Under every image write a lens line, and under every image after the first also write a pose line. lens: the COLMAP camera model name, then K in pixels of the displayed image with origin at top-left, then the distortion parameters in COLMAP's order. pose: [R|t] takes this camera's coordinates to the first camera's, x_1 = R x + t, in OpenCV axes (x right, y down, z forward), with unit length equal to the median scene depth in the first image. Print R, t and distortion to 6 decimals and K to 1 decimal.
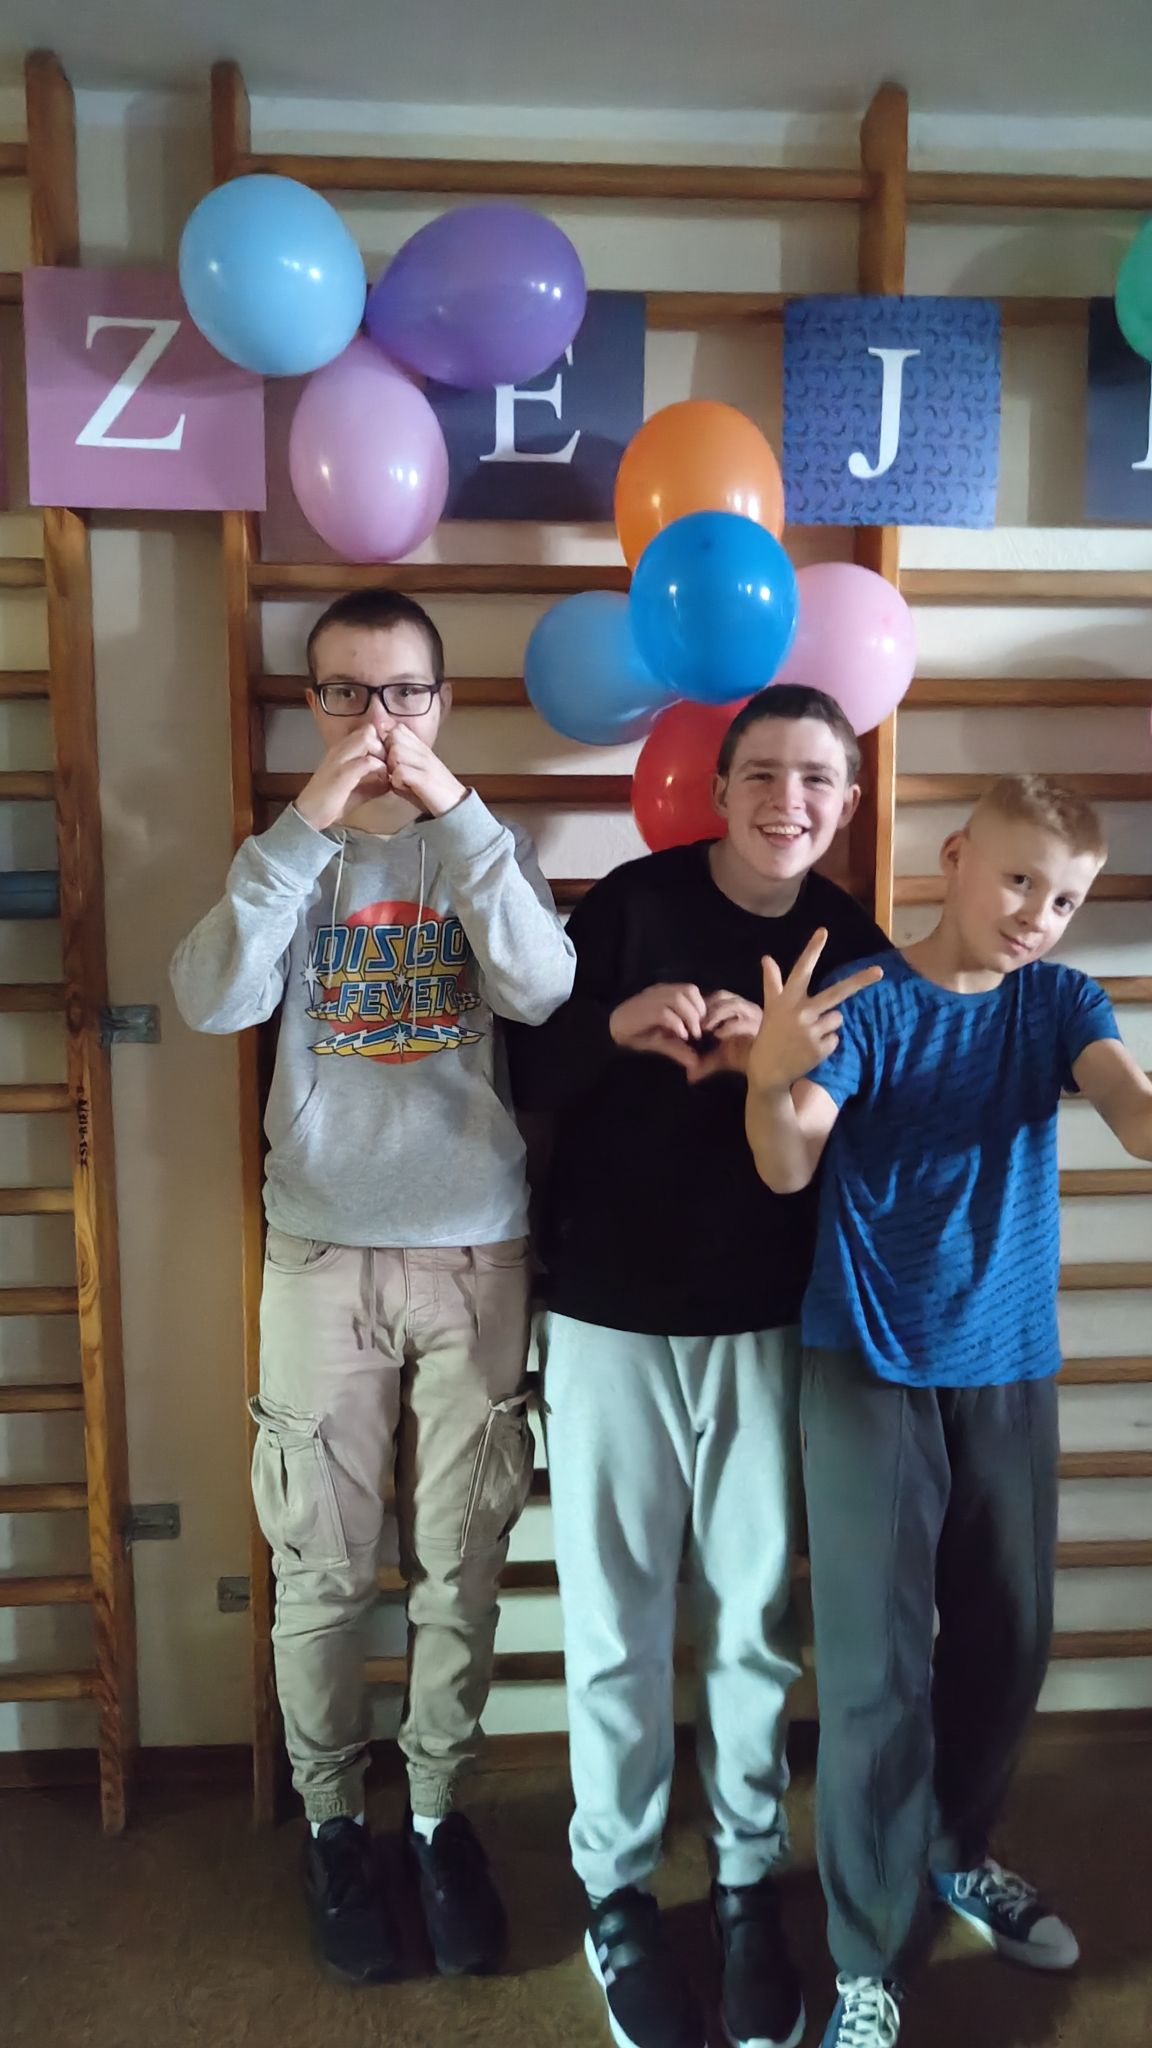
lens RADIAL K [[1456.4, 0, 570.4], [0, 1456.4, 997.1], [0, 0, 1]] dist [0.001653, 0.003863]
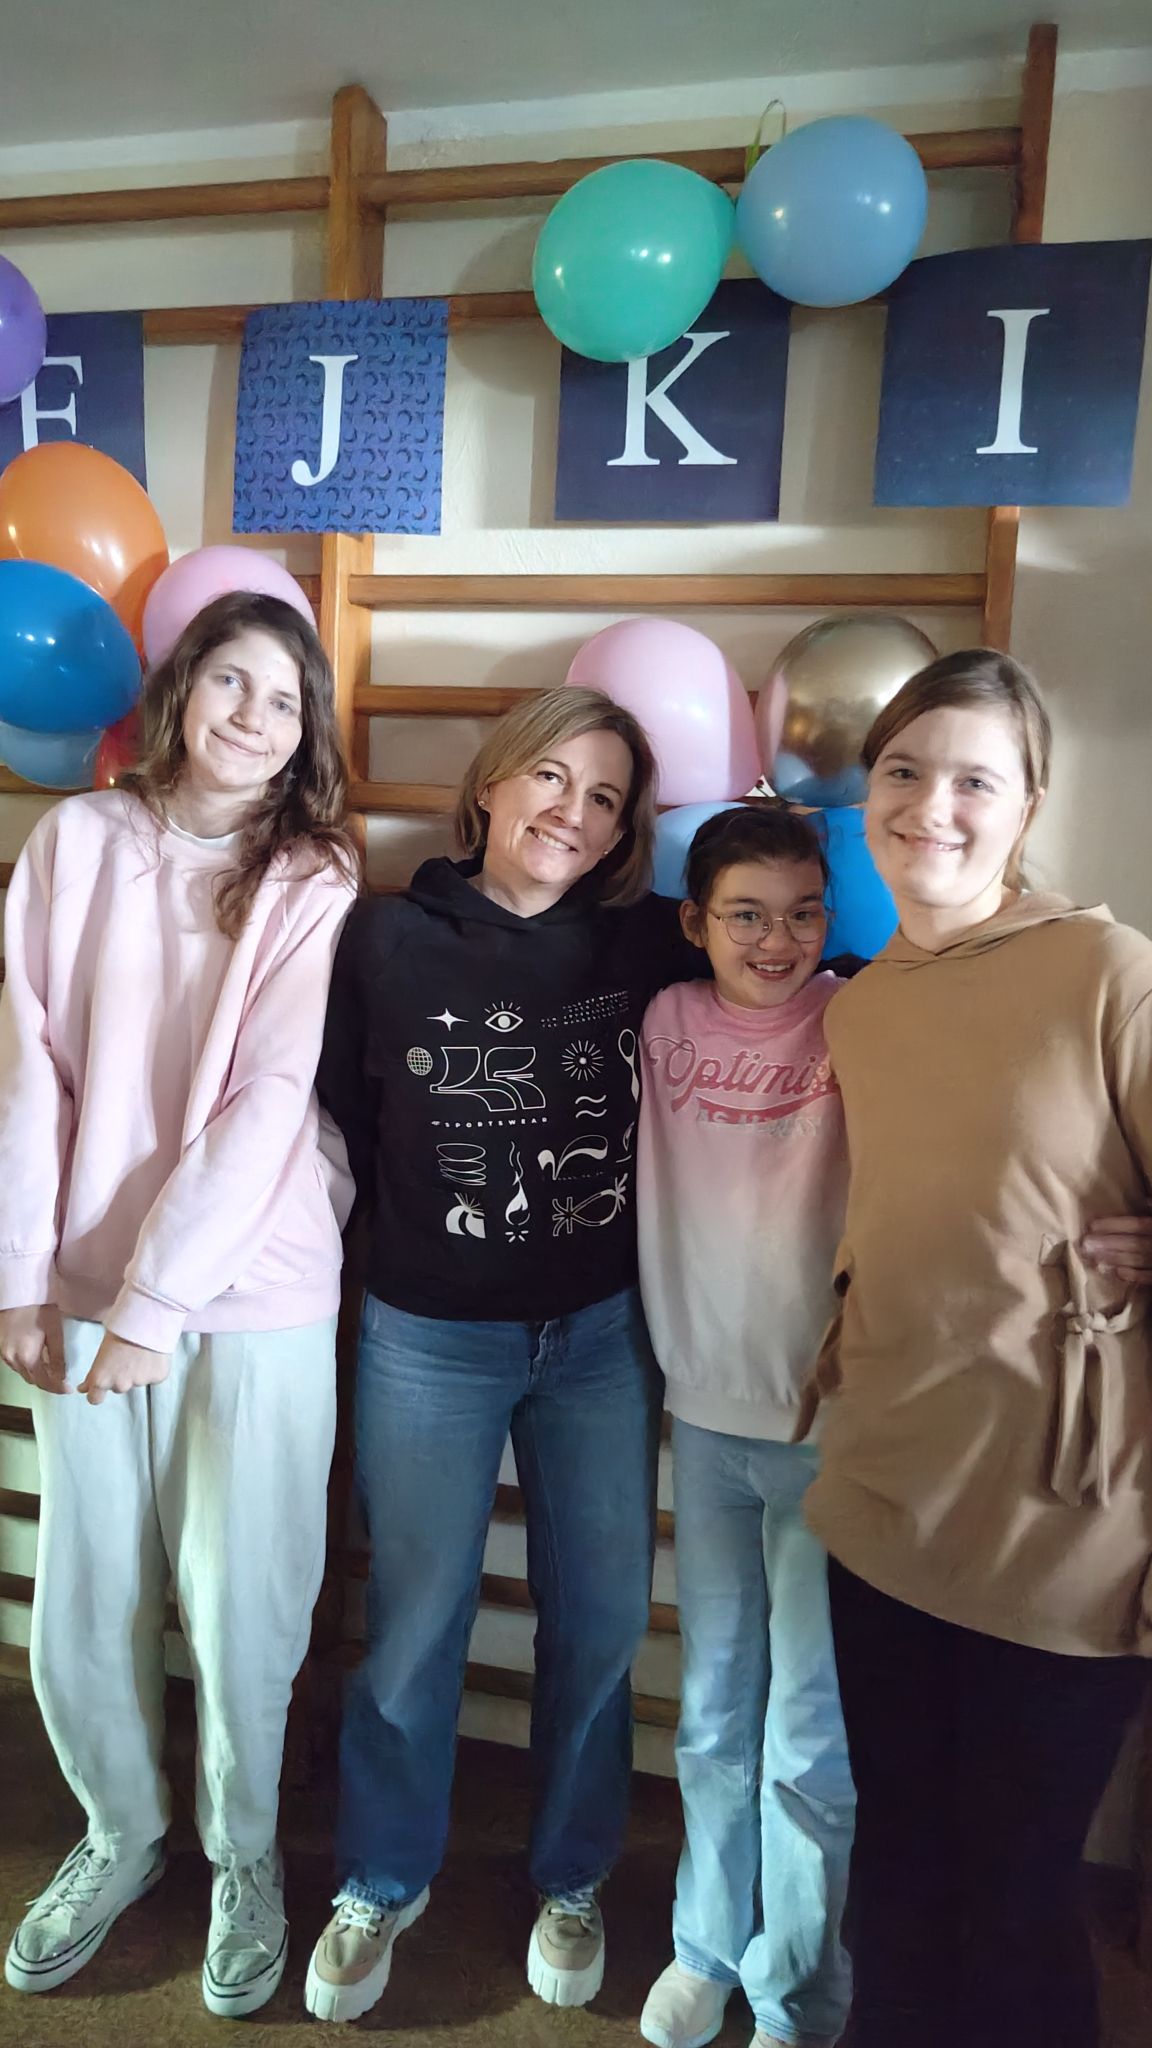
lens RADIAL K [[1475.3, 0, 576.0], [0, 1475.3, 1024.0], [0, 0, 1]] dist [-0.012276, 0.000189]
pose [[0.951496, 0.085568, -0.295522, 0.710269], [-0.077871, 0.996249, 0.037742, -0.039260], [0.297643, -0.012899, 0.954590, 0.082038]]
